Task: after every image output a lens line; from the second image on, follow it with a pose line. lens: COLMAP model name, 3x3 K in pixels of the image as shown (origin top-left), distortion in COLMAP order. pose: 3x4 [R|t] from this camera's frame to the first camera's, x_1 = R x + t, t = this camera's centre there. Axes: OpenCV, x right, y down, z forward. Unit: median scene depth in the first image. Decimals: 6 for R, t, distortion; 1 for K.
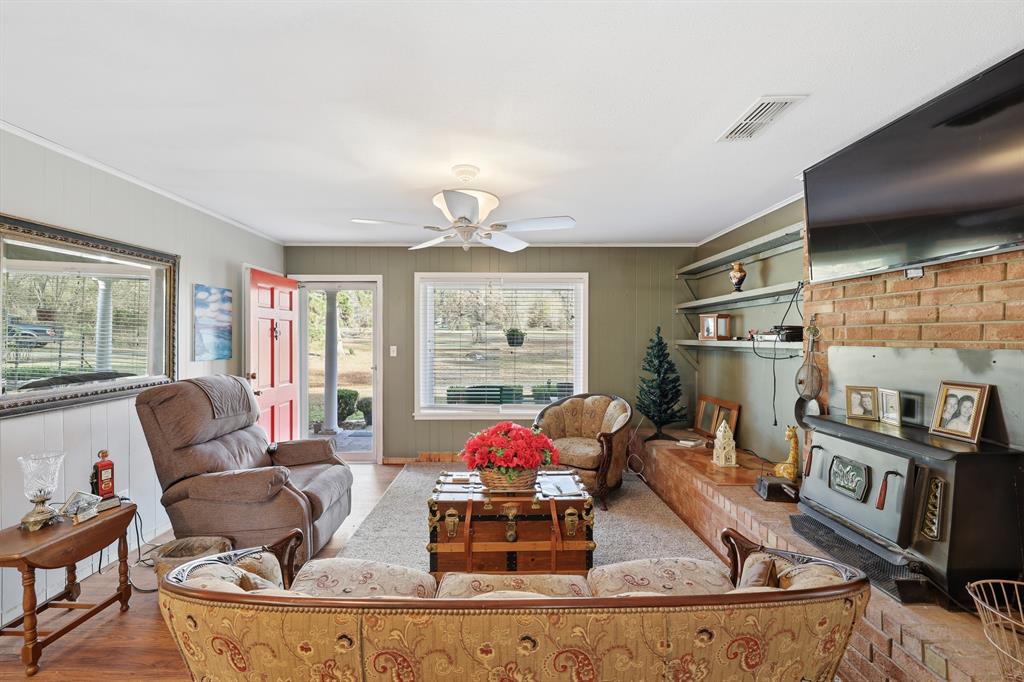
lens RADIAL K [[435.1, 0, 503.4], [0, 435.1, 338.2], [0, 0, 1]] dist [-0.001761, 0.000247]
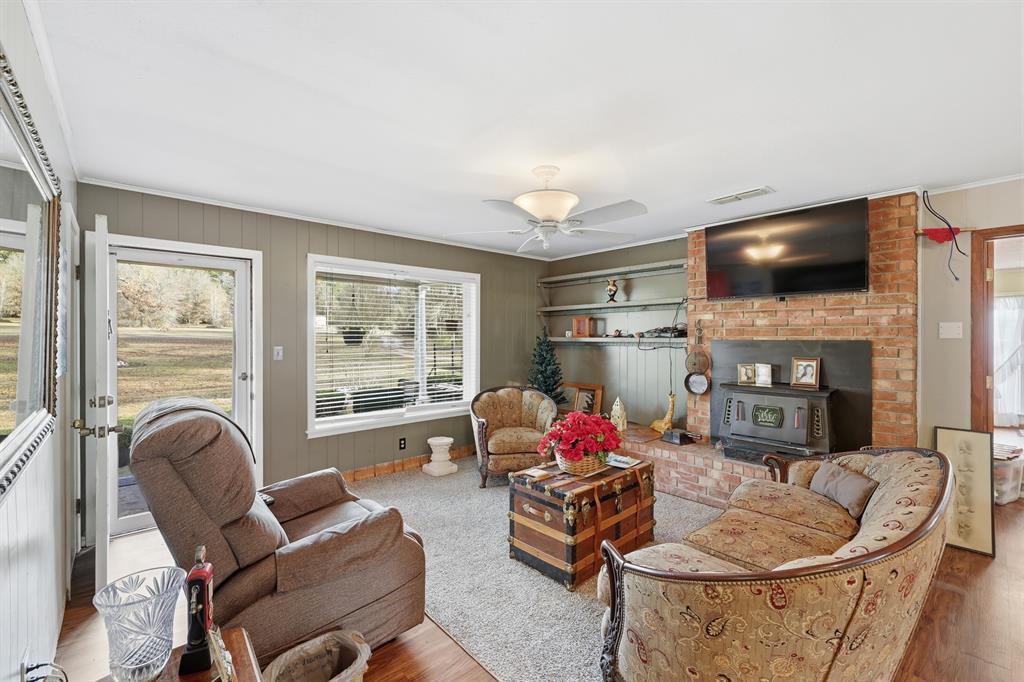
lens RADIAL K [[435.1, 0, 505.7], [0, 435.1, 338.0], [0, 0, 1]] dist [-0.001761, 0.000247]
pose [[0.745009, -0.005156, 0.667035, -0.834931], [0.002676, 0.999985, 0.004741, 0.000373], [-0.667049, -0.001747, 0.745011, 0.298906]]
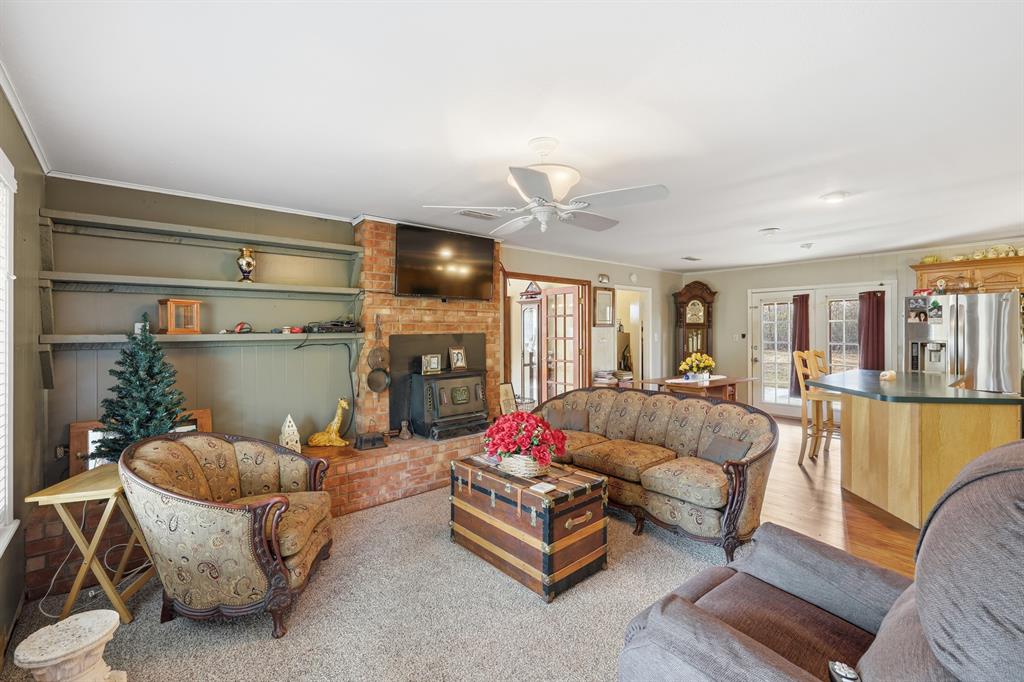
lens RADIAL K [[435.1, 0, 513.2], [0, 435.1, 334.8], [0, 0, 1]] dist [-0.001761, 0.000247]
pose [[-0.661232, -0.001395, 0.750180, -0.718919], [0.008344, 0.999923, 0.009214, 0.005777], [-0.750135, 0.012352, -0.661169, 1.634747]]
